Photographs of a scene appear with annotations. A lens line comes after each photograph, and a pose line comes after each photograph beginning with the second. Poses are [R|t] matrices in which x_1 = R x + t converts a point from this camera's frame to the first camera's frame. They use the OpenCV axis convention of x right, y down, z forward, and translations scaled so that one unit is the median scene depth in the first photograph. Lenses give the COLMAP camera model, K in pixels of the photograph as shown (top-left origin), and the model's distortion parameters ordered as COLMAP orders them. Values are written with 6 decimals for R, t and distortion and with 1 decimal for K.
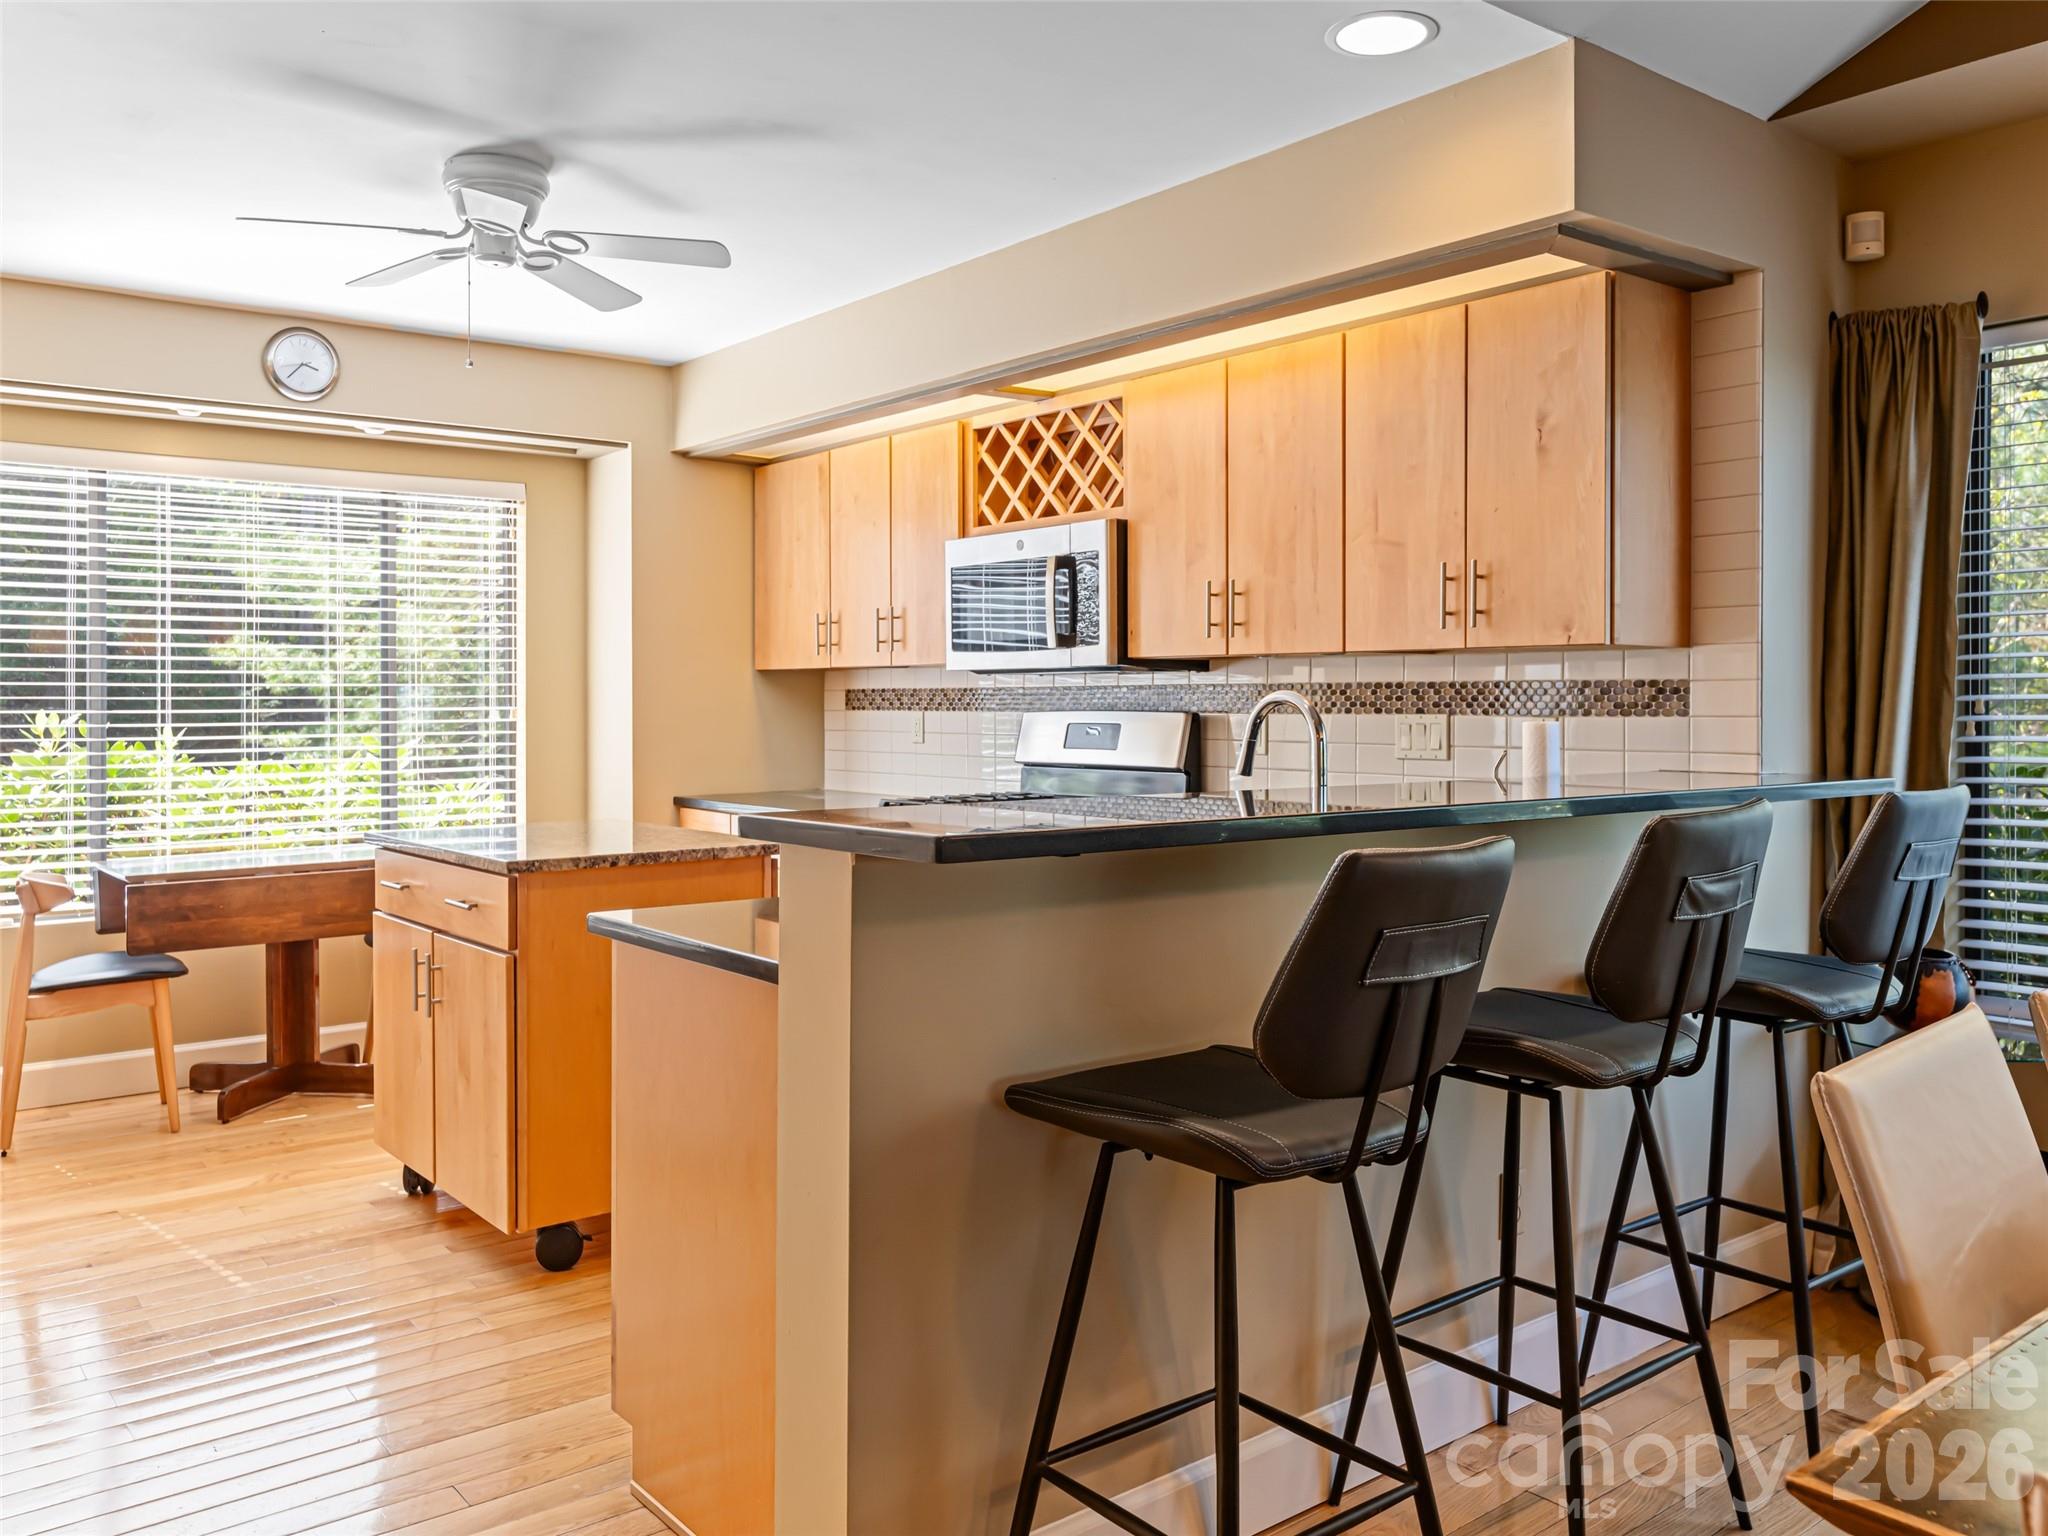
lens RADIAL K [[1585.8, 0, 1026.9], [0, 1585.8, 711.1], [0, 0, 1]] dist [-0.004527, -0.001290]
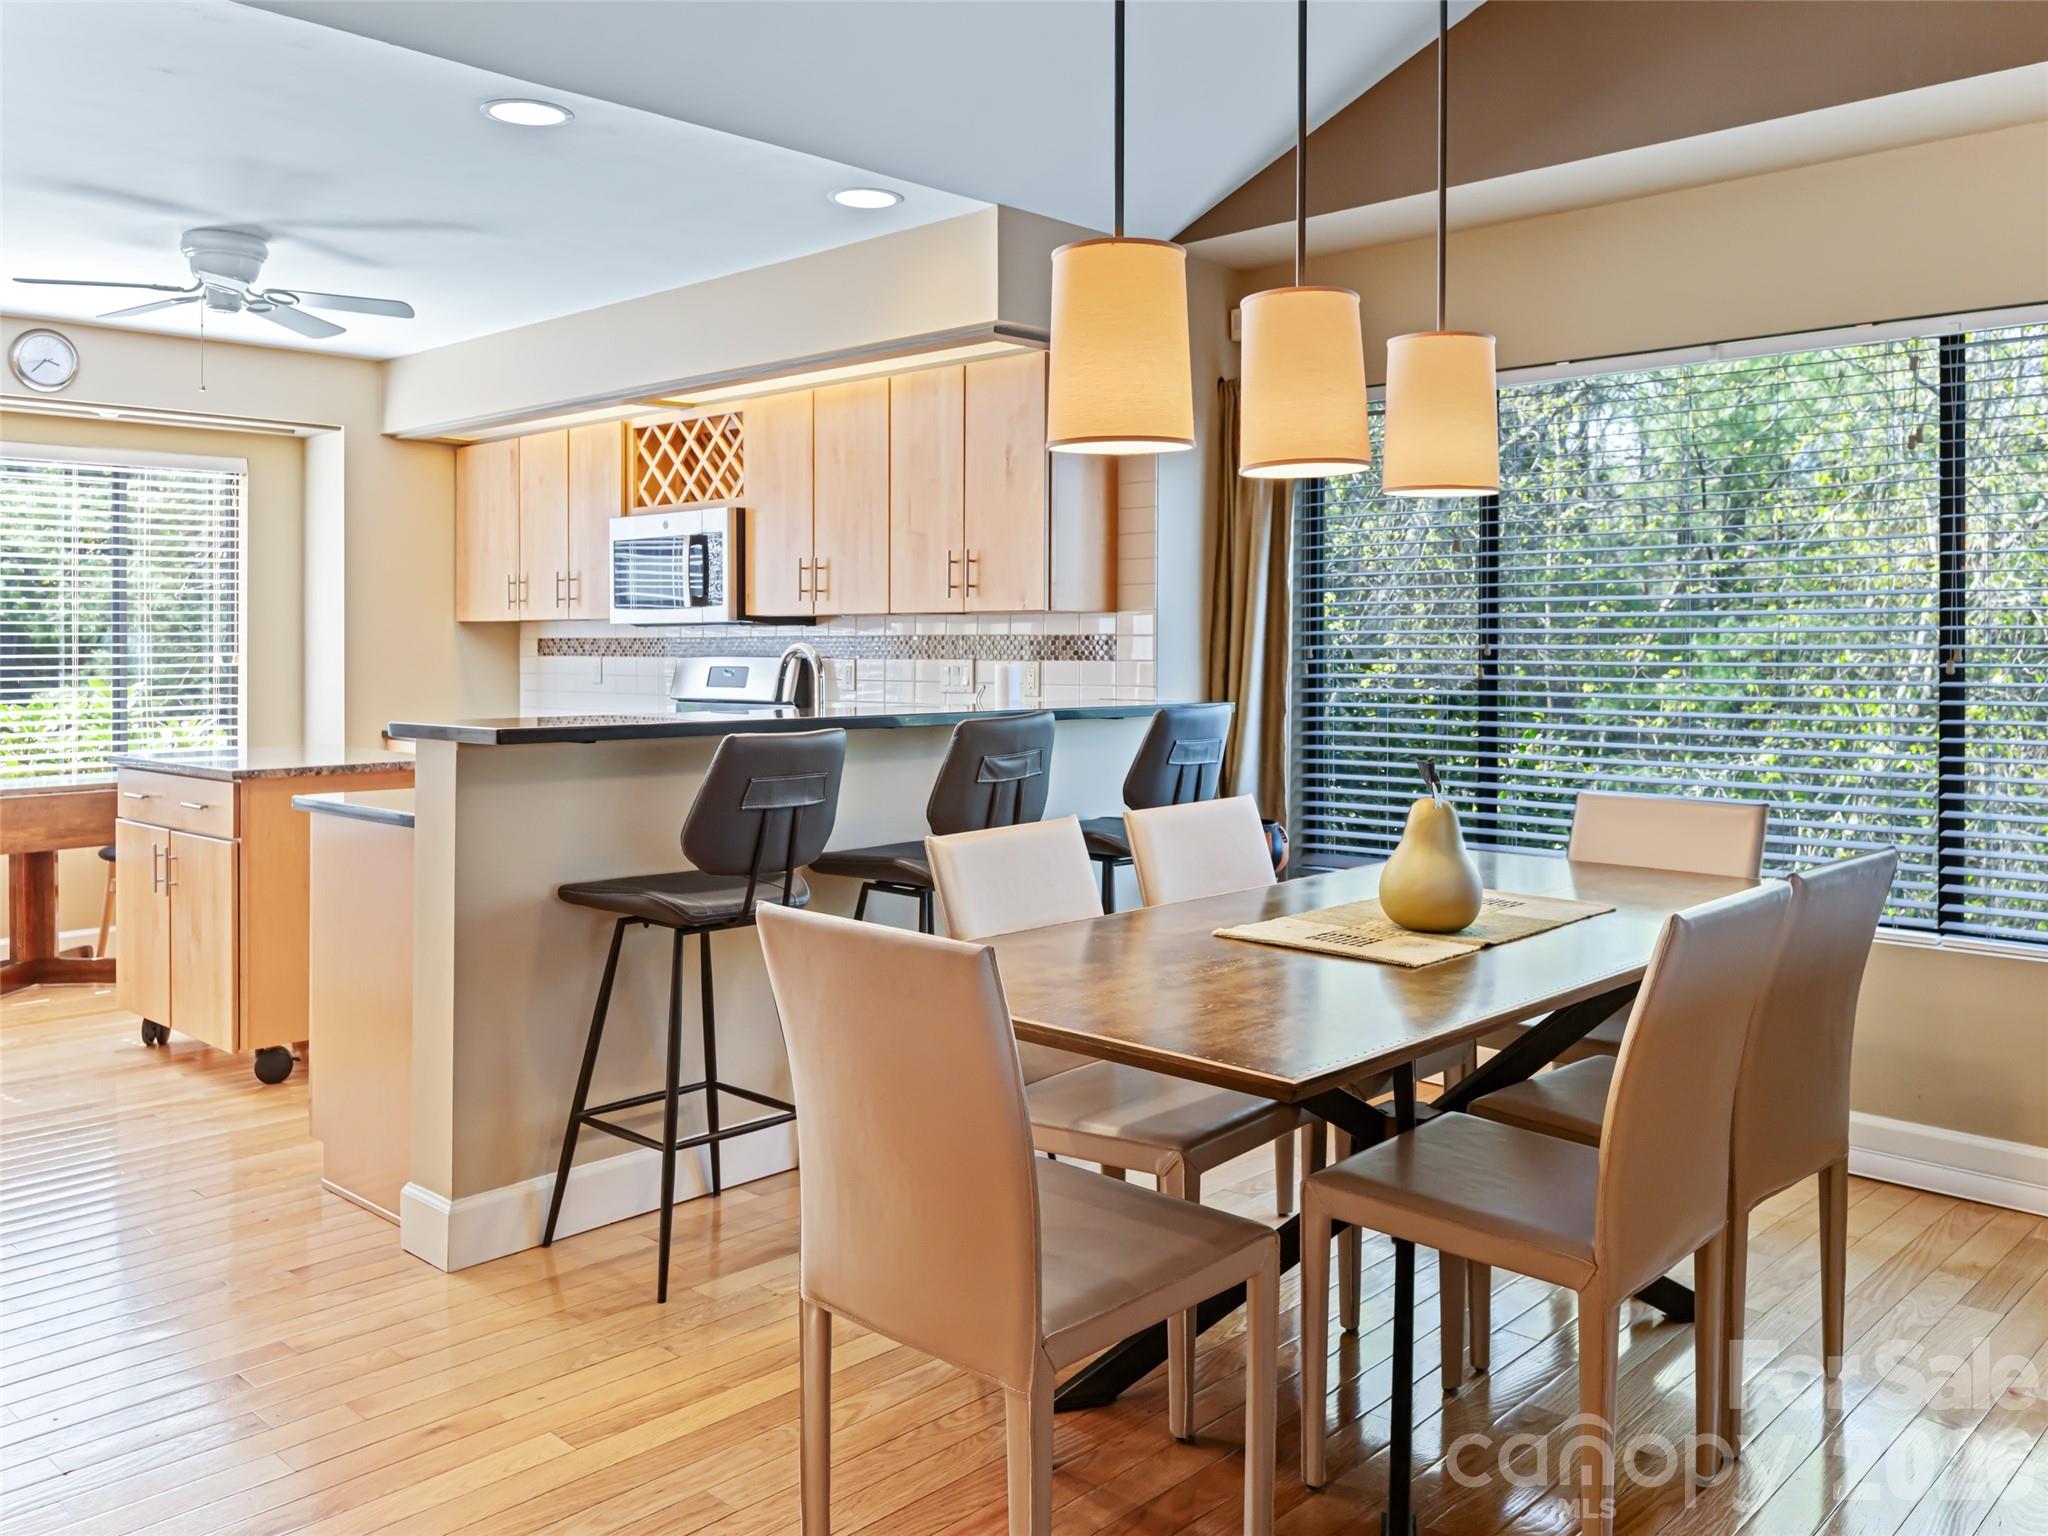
lens RADIAL K [[1639.4, 0, 1053.7], [0, 1639.4, 645.7], [0, 0, 1]] dist [-0.001347, -0.004291]
pose [[0.988511, 0.000696, 0.151146, 0.104674], [0.000261, 0.999980, -0.006316, -0.000488], [-0.151148, 0.006283, 0.988491, -0.334069]]
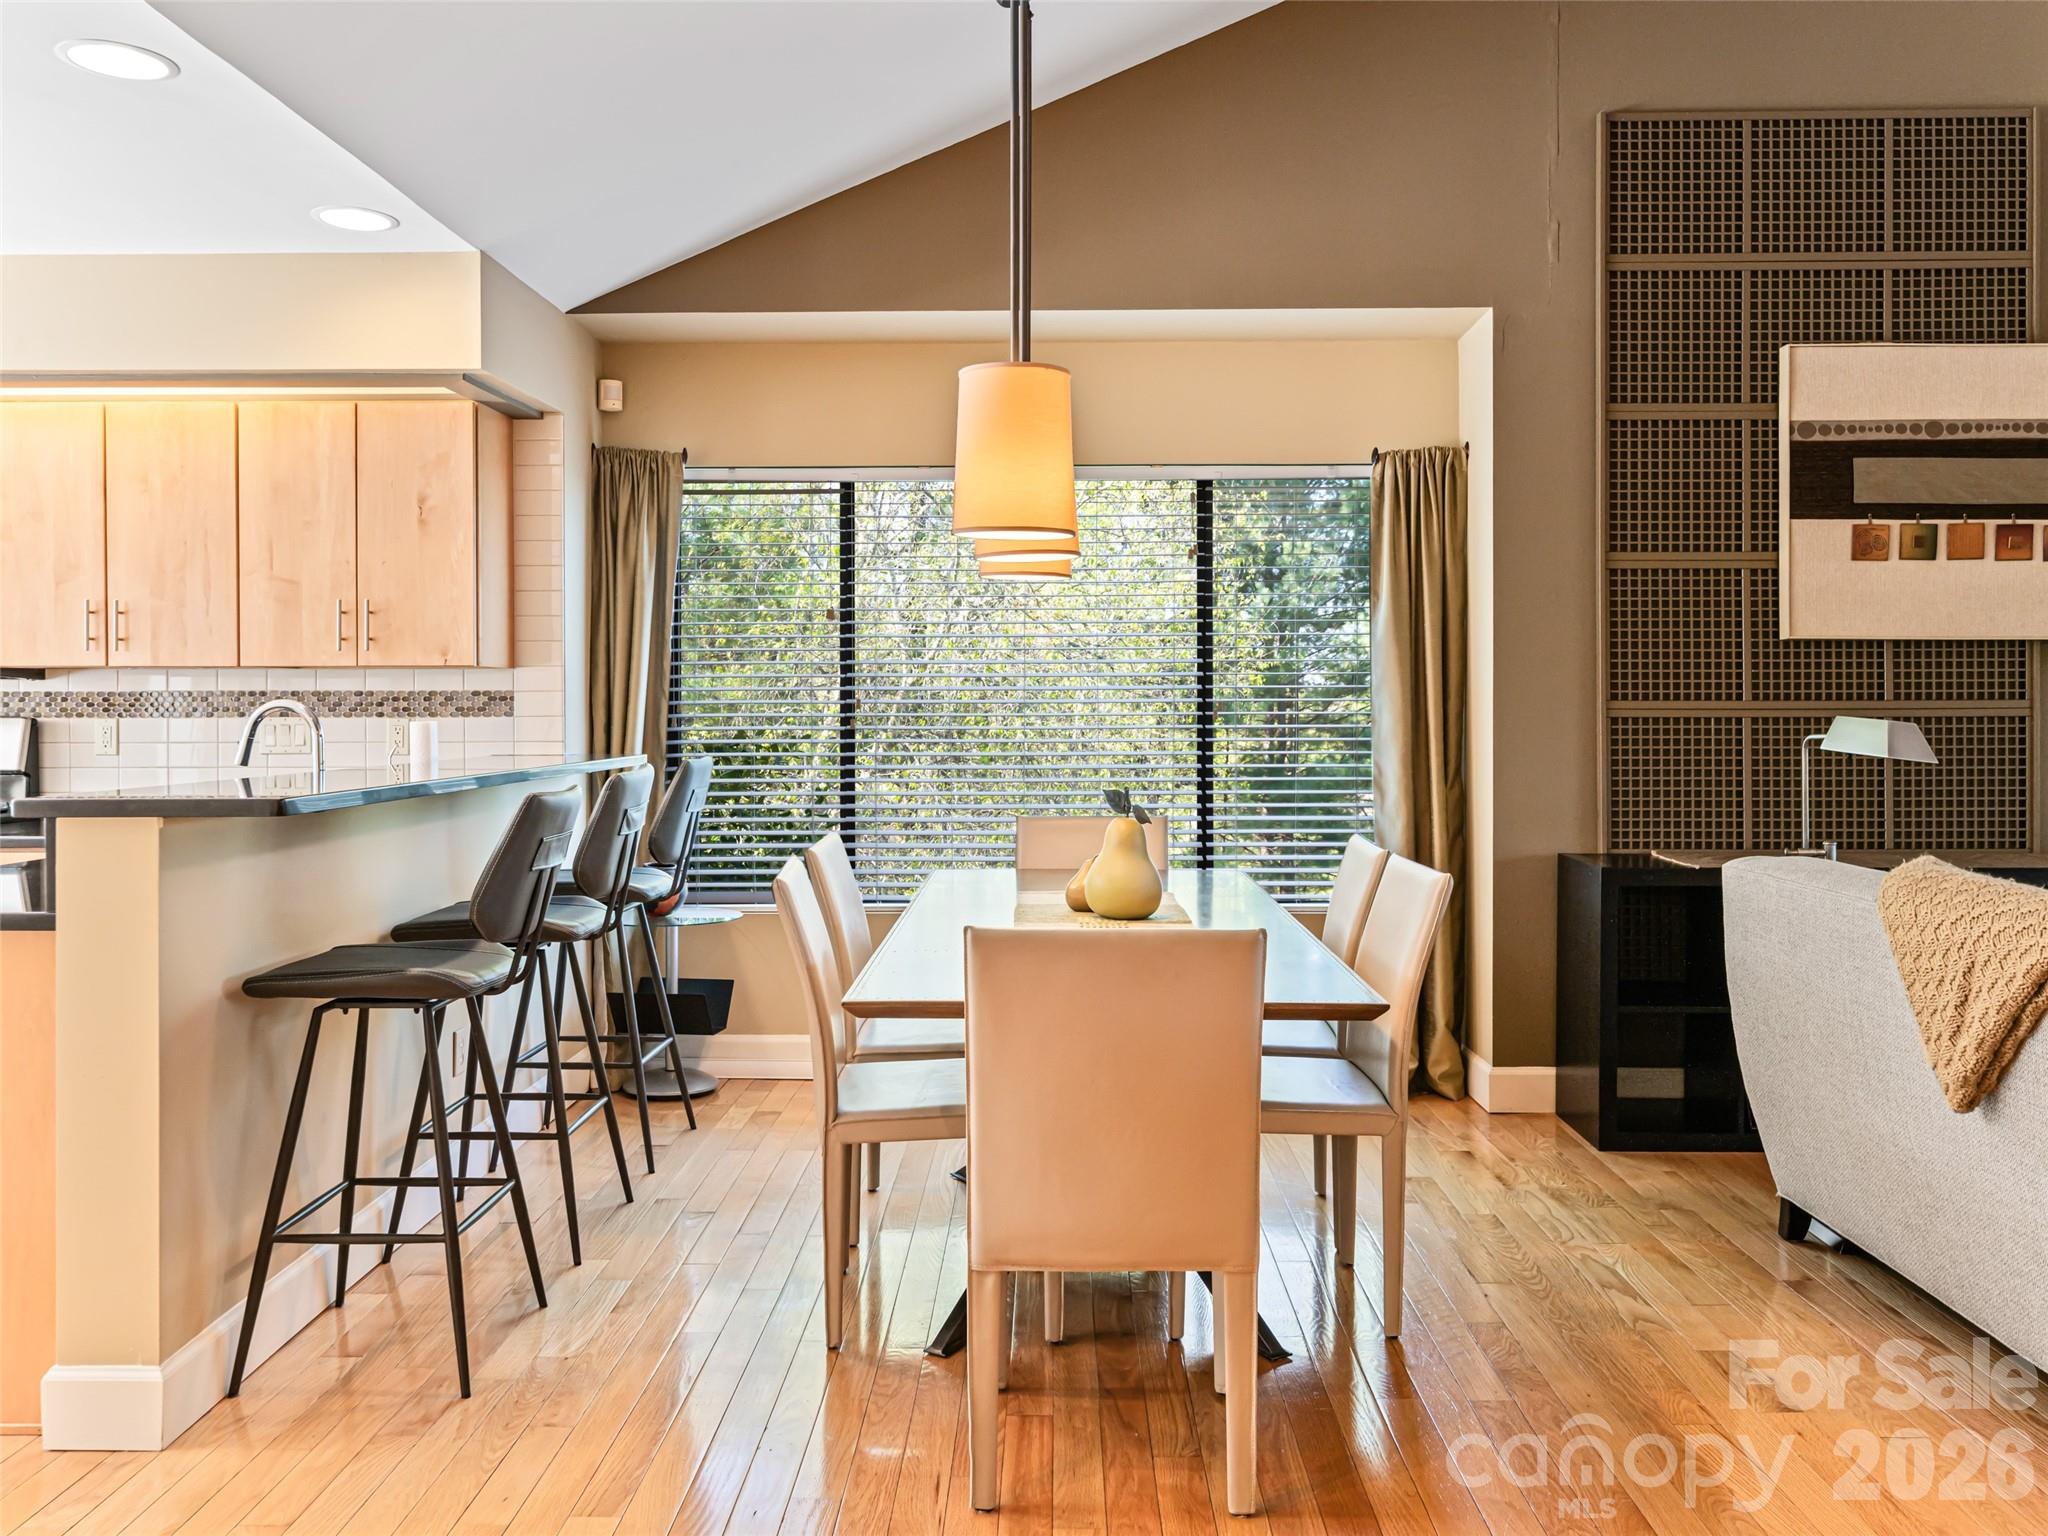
lens RADIAL K [[1586.2, 0, 1024.6], [0, 1586.2, 721.9], [0, 0, 1]] dist [-0.002388, -0.000638]
pose [[0.635908, -0.010278, 0.771696, -0.293667], [0.006953, 0.999947, 0.007589, 0.000328], [-0.771733, 0.000540, 0.635946, -0.197241]]
